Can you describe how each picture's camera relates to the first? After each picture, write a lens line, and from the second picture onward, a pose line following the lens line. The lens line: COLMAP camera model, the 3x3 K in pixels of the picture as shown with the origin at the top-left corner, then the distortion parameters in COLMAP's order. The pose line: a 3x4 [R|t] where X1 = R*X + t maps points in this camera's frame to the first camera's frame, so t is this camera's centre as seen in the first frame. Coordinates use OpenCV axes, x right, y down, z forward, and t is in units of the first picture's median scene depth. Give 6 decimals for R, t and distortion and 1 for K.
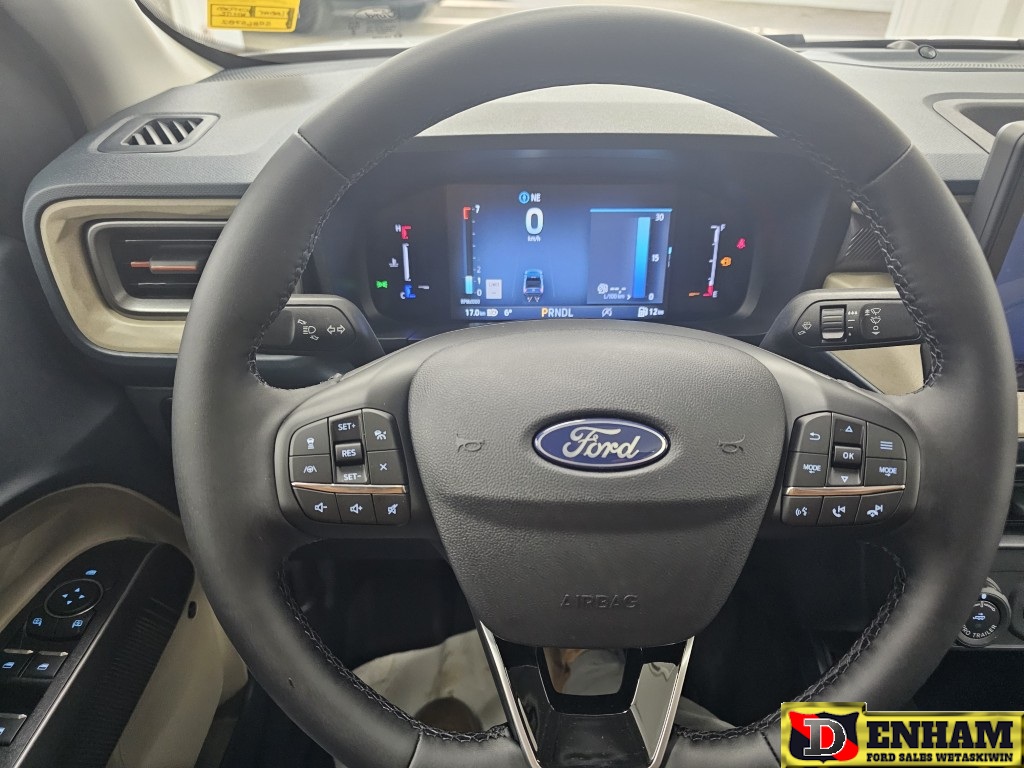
lens RADIAL K [[702.4, 0, 512.0], [0, 702.4, 384.0], [0, 0, 1]] dist [-0.003030, -0.003712]
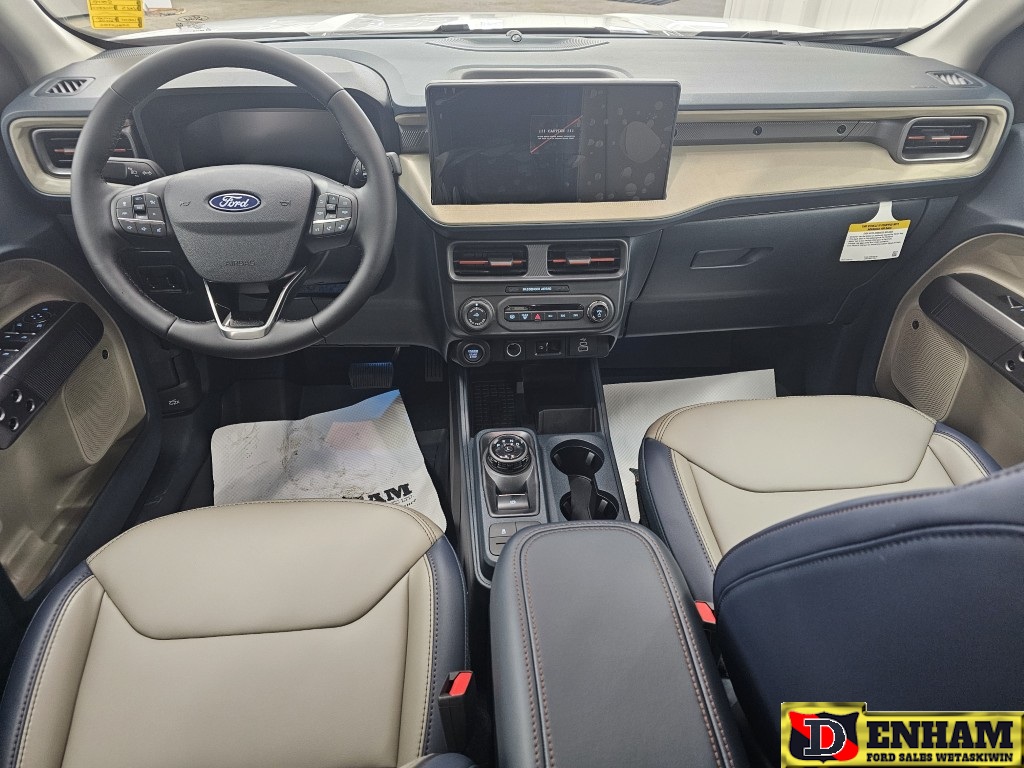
lens RADIAL K [[689.8, 0, 519.9], [0, 689.8, 378.9], [0, 0, 1]] dist [0.028864, -0.030322]
pose [[0.997697, -0.031910, 0.059858, 0.749440], [0.028558, 0.998020, 0.056049, 0.464491], [-0.061528, -0.054211, 0.996632, -1.278197]]
